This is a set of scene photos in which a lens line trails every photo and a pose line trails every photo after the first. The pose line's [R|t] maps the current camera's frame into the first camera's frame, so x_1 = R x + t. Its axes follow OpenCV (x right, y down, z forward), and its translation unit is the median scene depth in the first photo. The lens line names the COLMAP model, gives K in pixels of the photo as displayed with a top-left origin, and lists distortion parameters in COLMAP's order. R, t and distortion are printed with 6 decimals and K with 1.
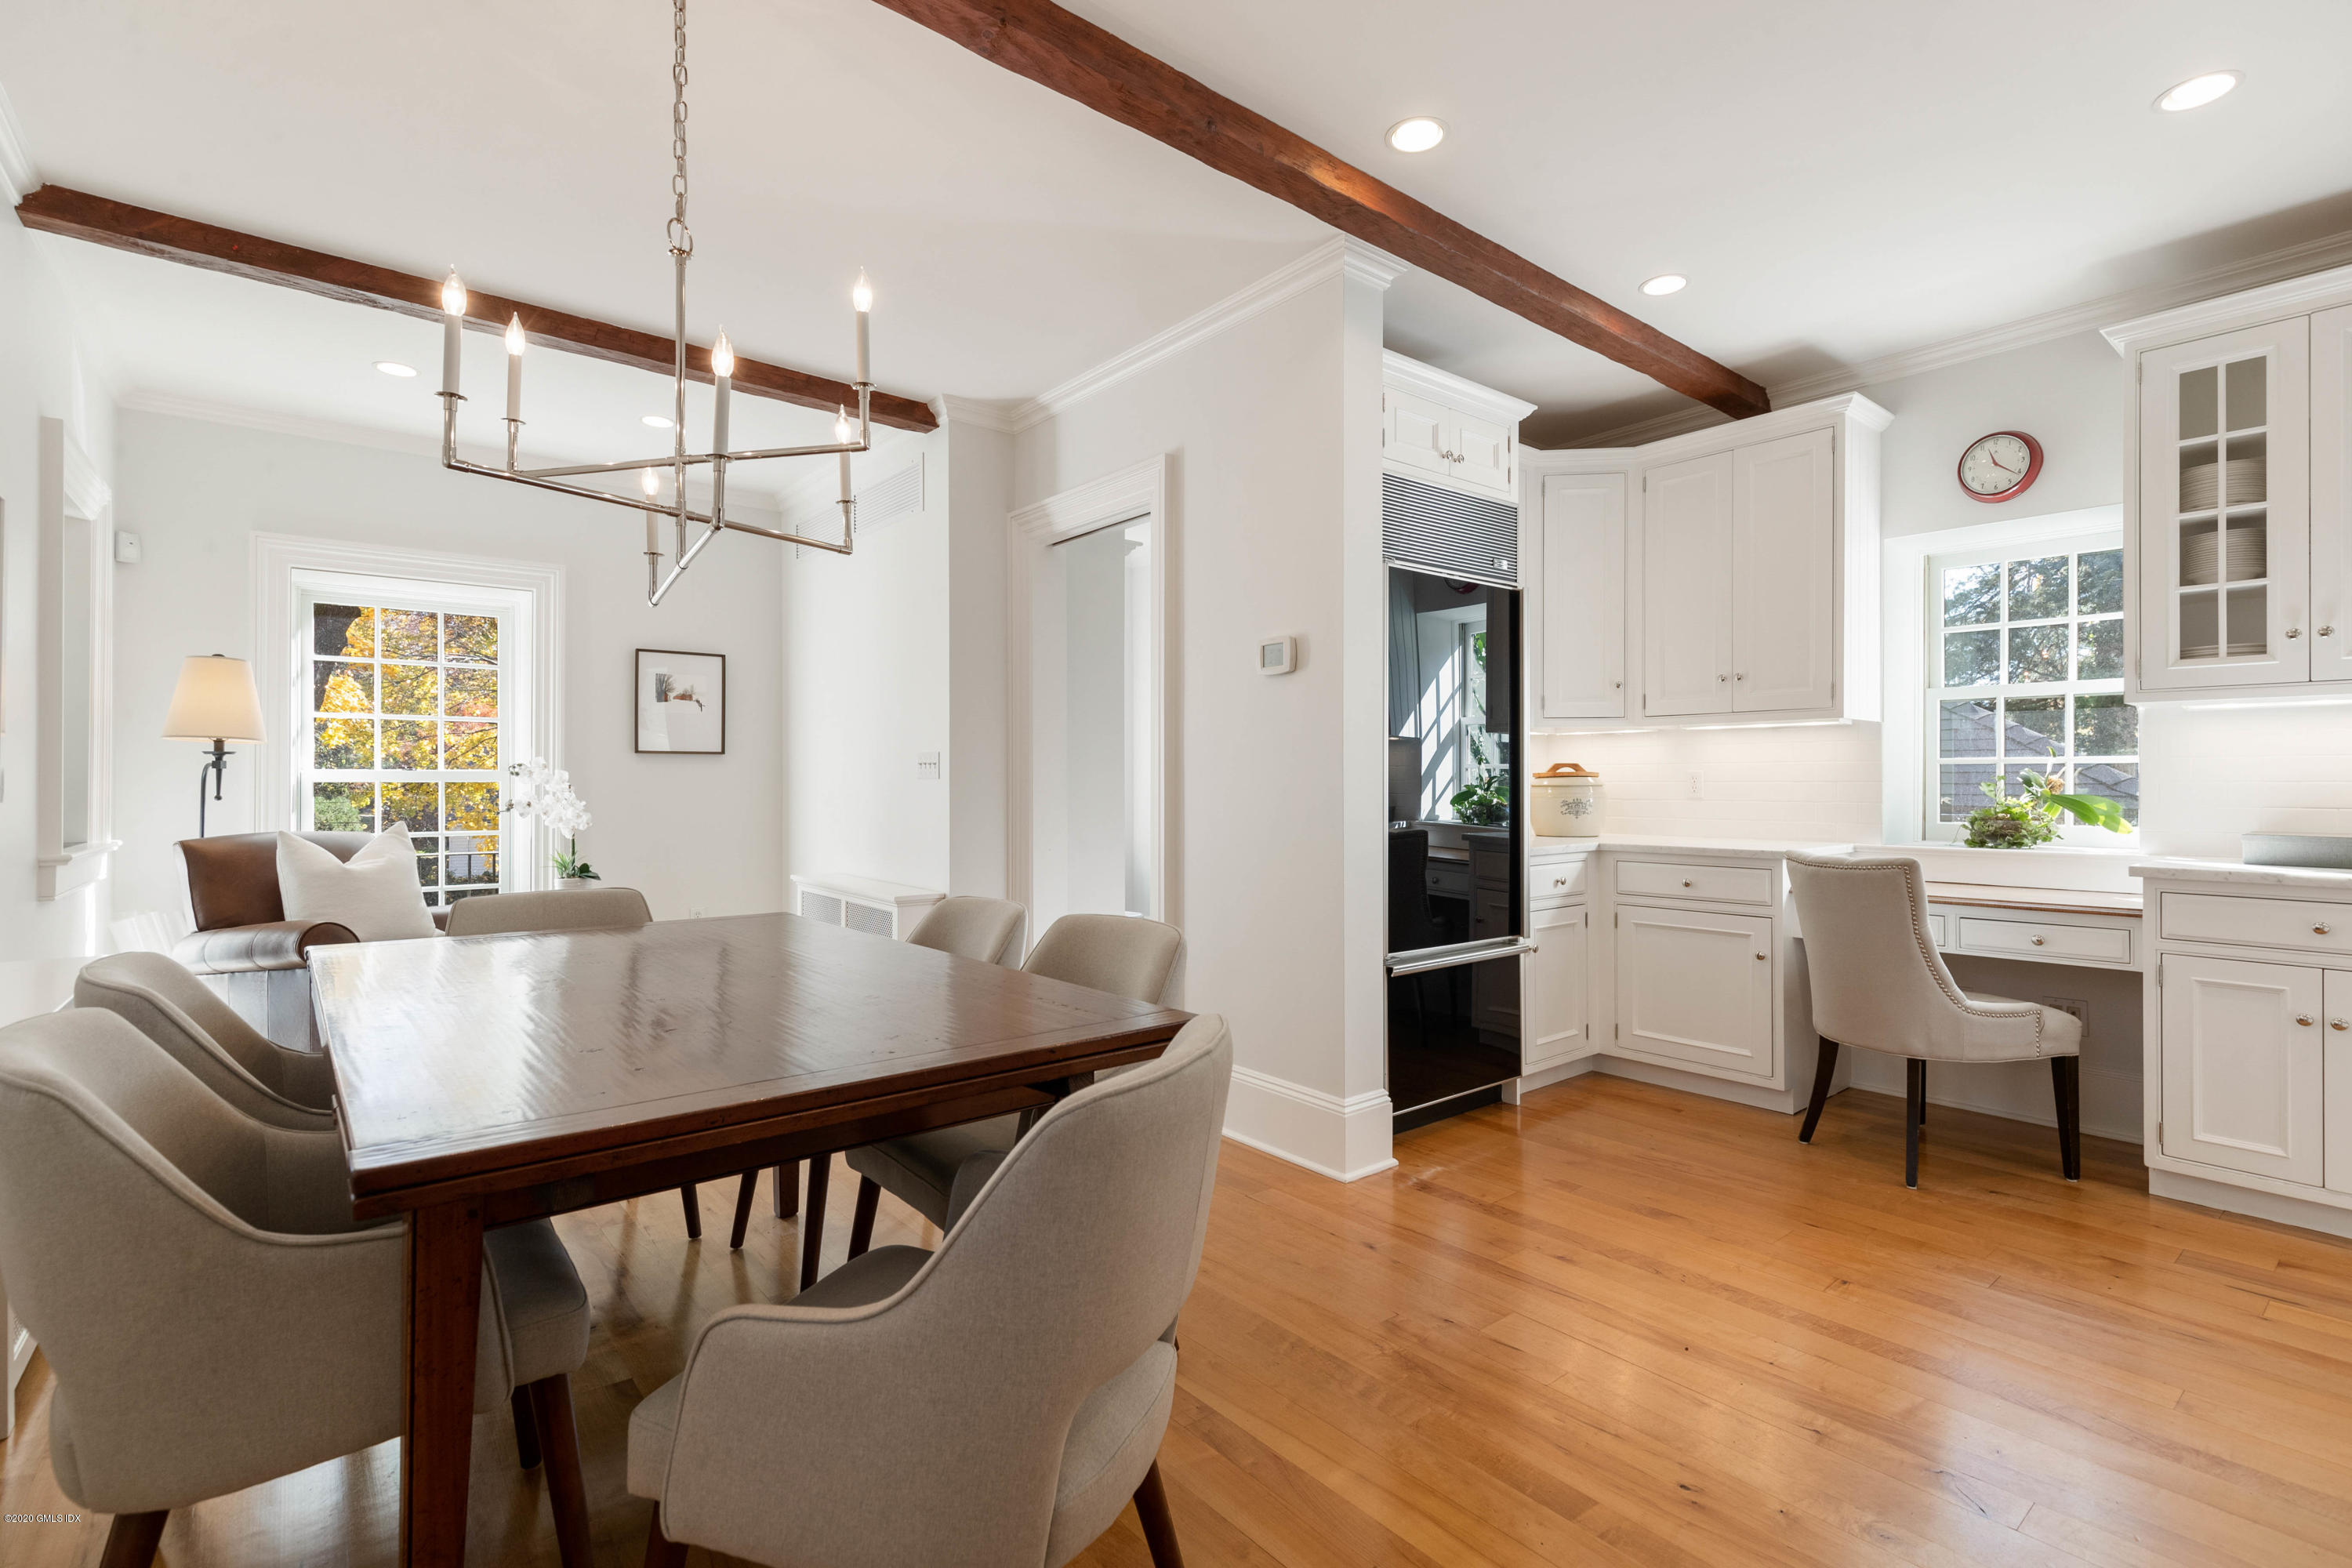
lens RADIAL K [[1082.2, 0, 1178.1], [0, 1082.2, 789.4], [0, 0, 1]] dist [0.004408, -0.000109]
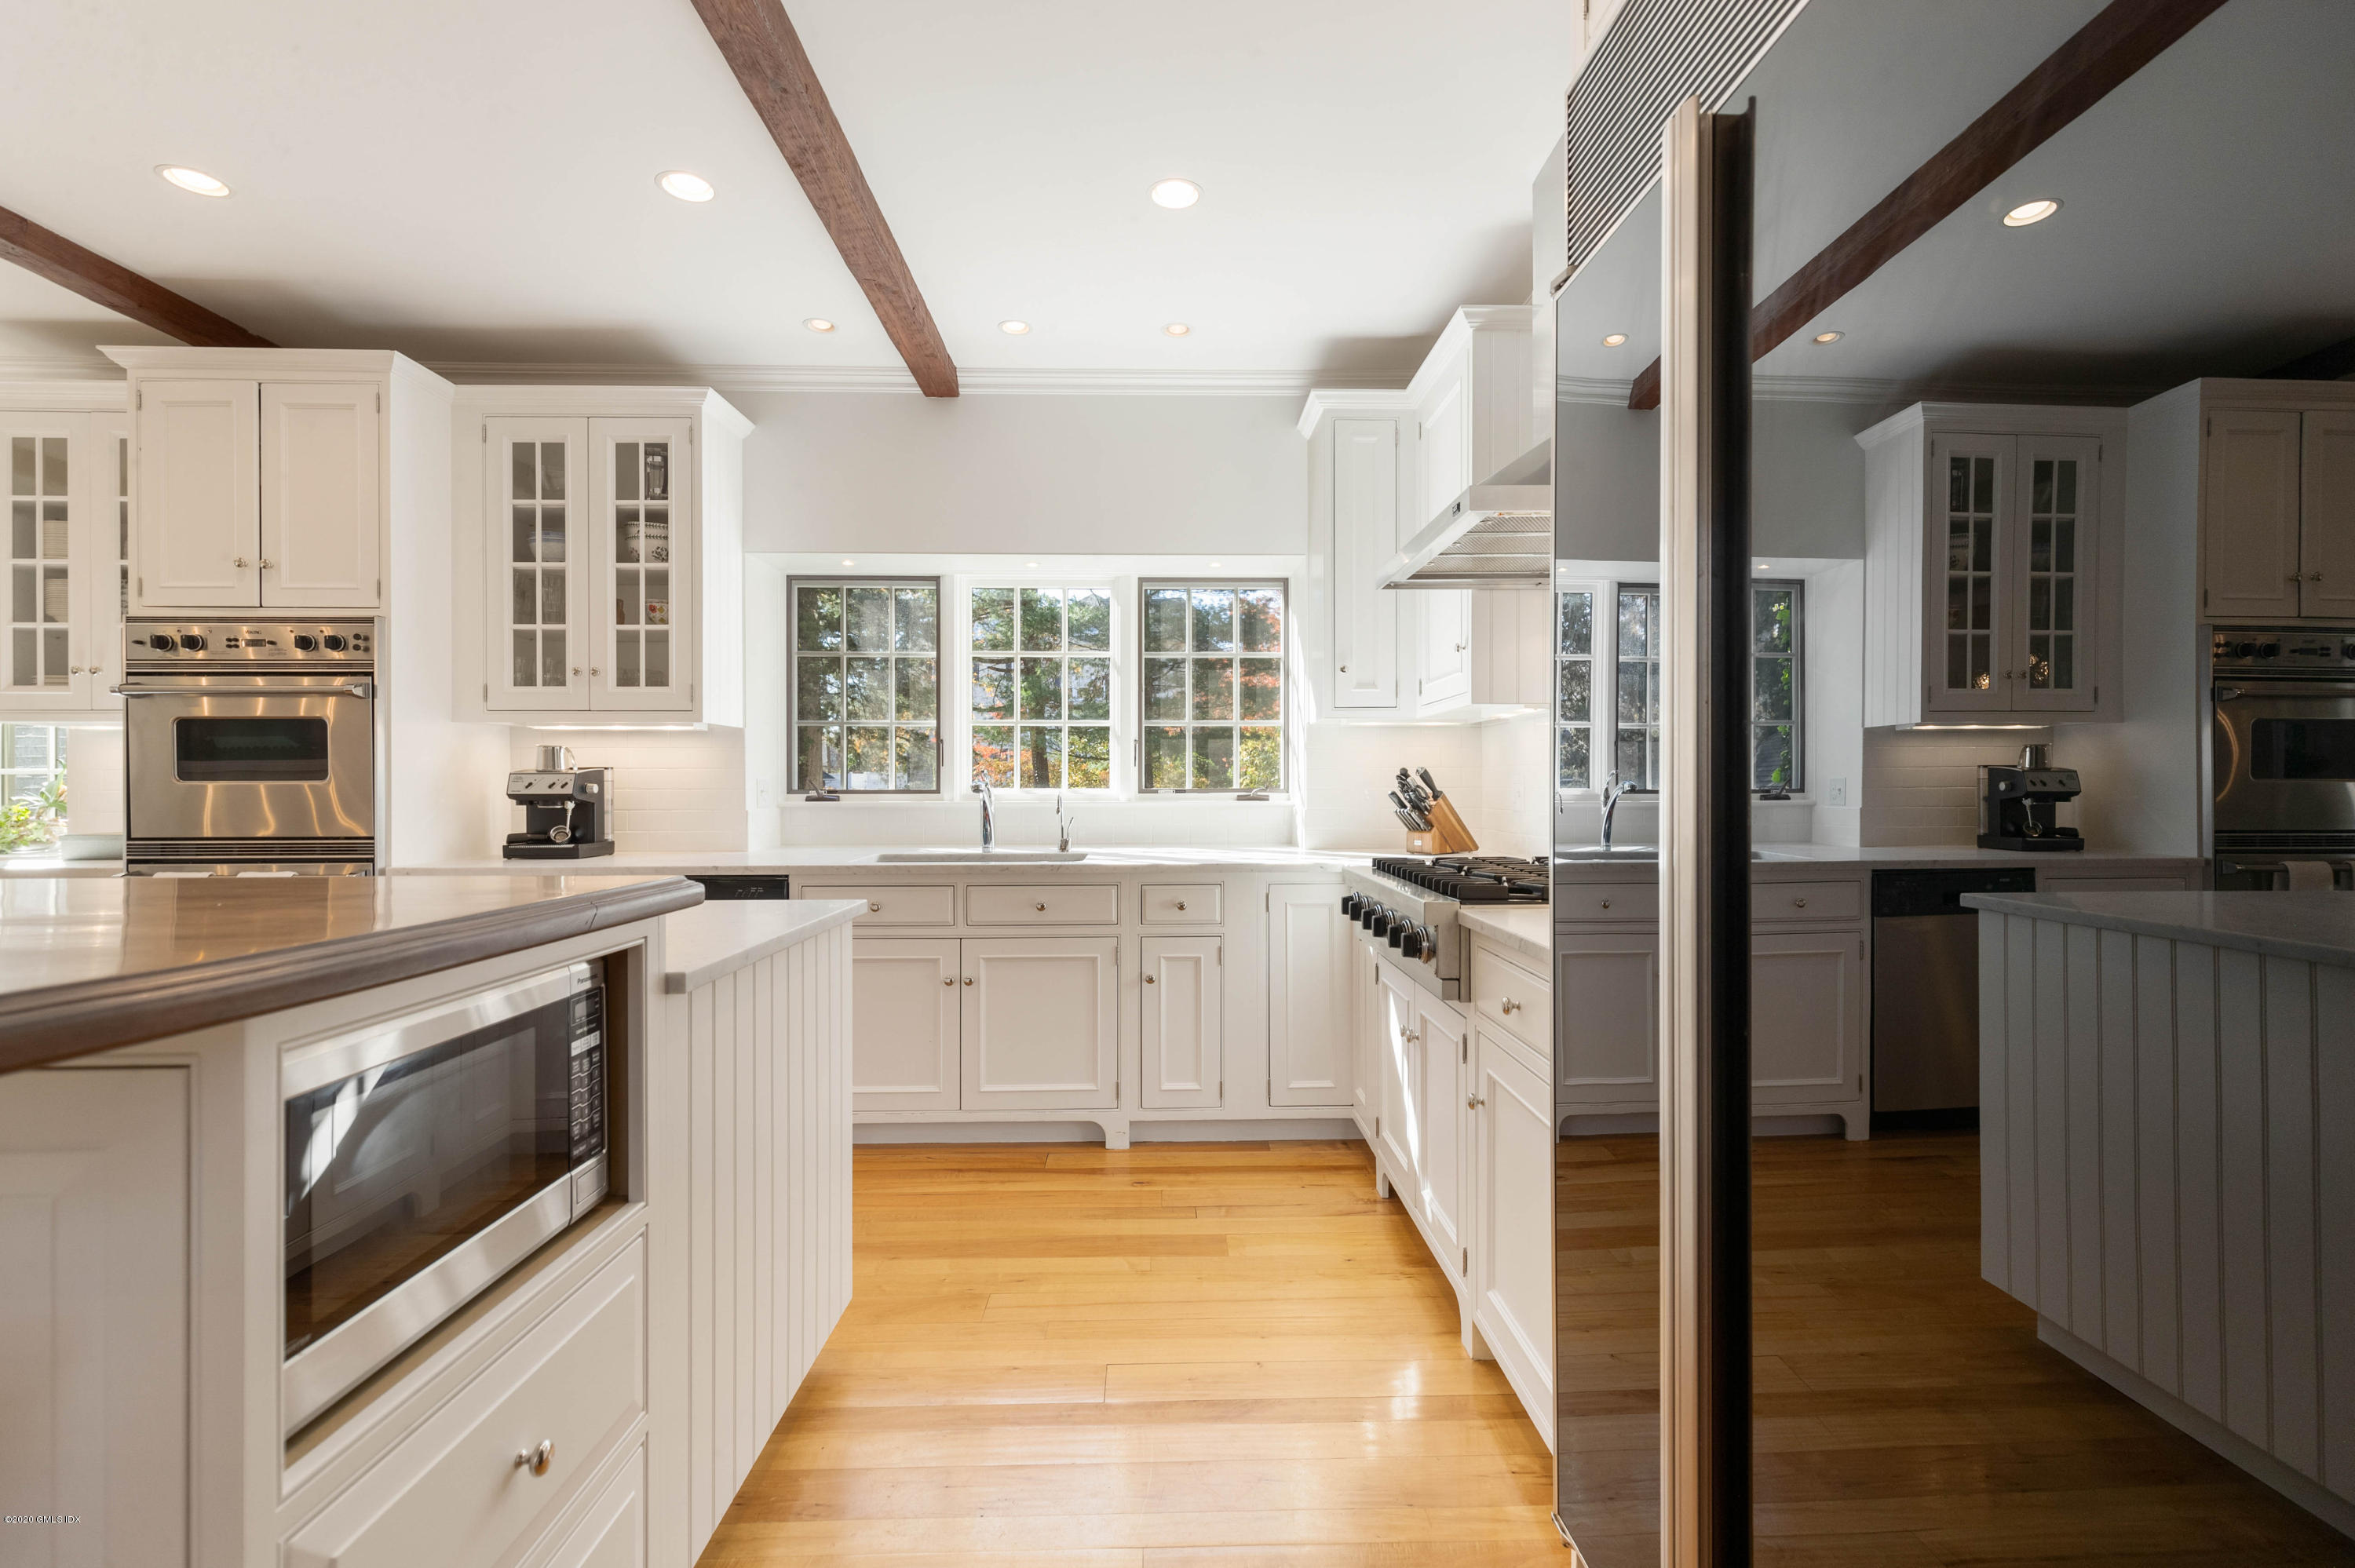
lens RADIAL K [[1083.4, 0, 1179.6], [0, 1083.4, 789.4], [0, 0, 1]] dist [0.004408, -0.000109]
pose [[0.612900, -0.002727, 0.790156, 0.782158], [0.008833, 0.999955, -0.003401, 0.006148], [-0.790111, 0.009064, 0.612897, -0.700437]]
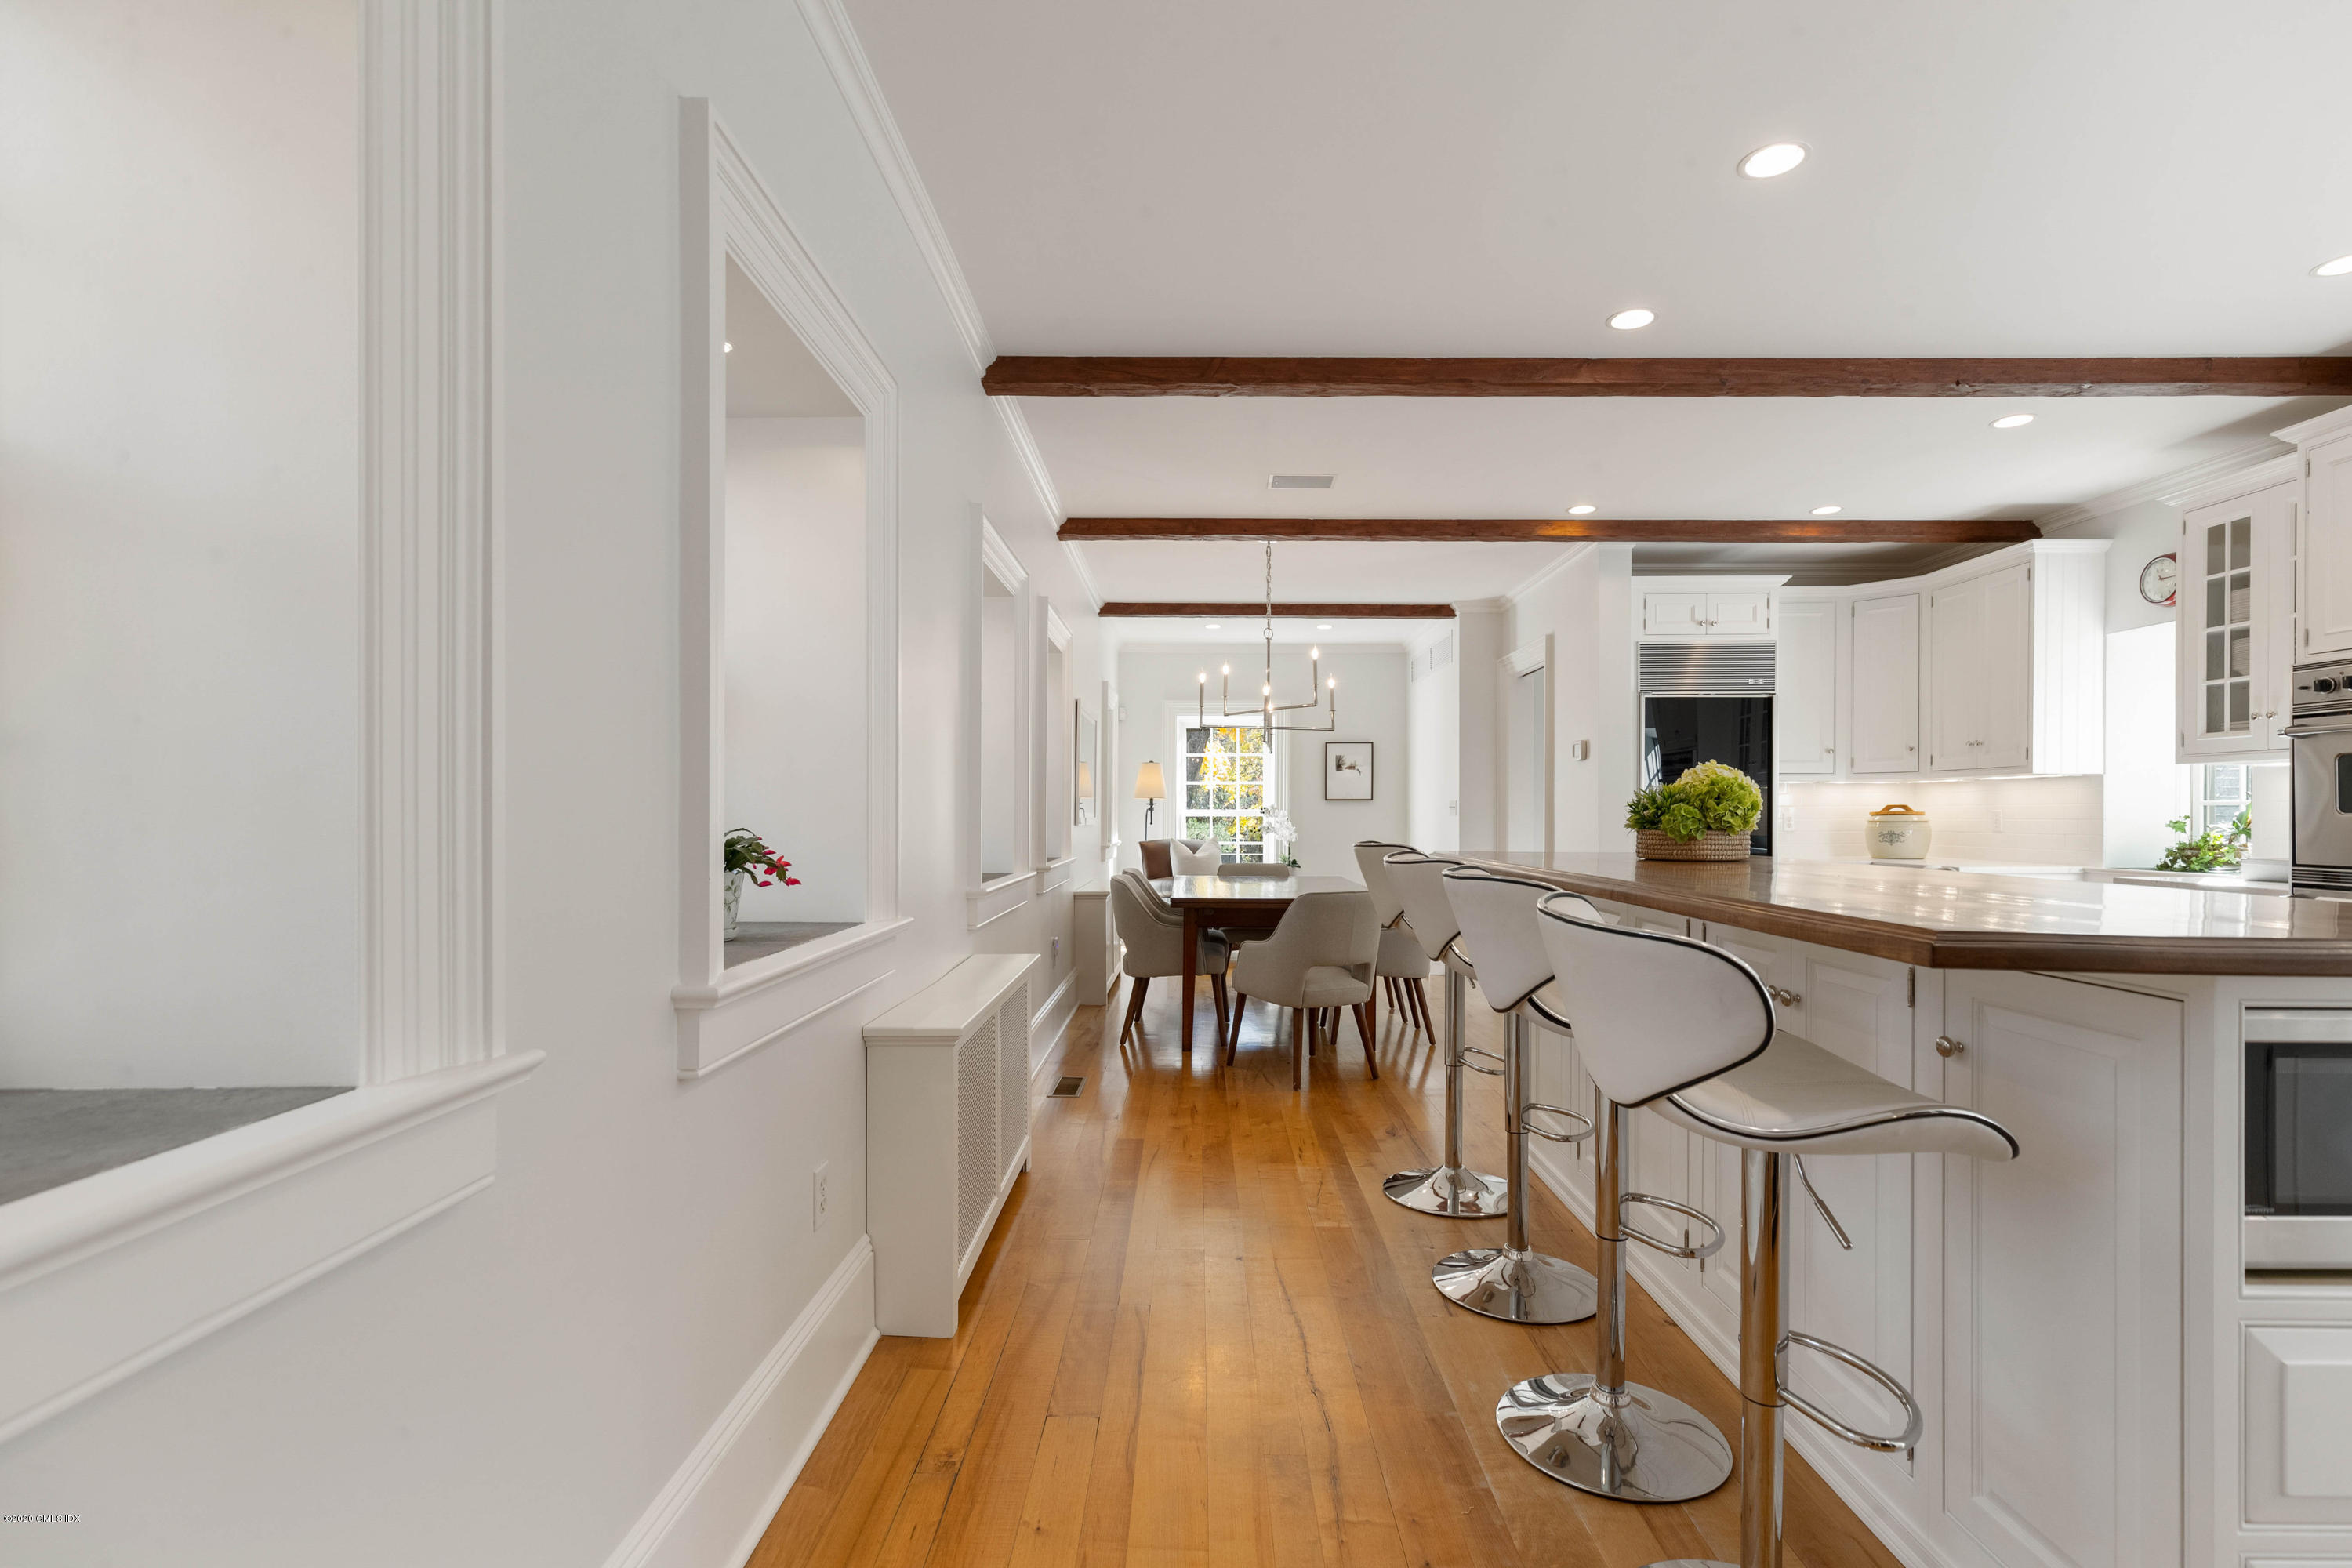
lens RADIAL K [[1071.1, 0, 1179.6], [0, 1071.1, 822.1], [0, 0, 1]] dist [0.000588, -0.000211]
pose [[0.767276, 0.006759, -0.641281, 0.810149], [-0.006879, 0.999974, 0.002308, 0.000866], [0.641280, 0.002641, 0.767302, -0.920518]]
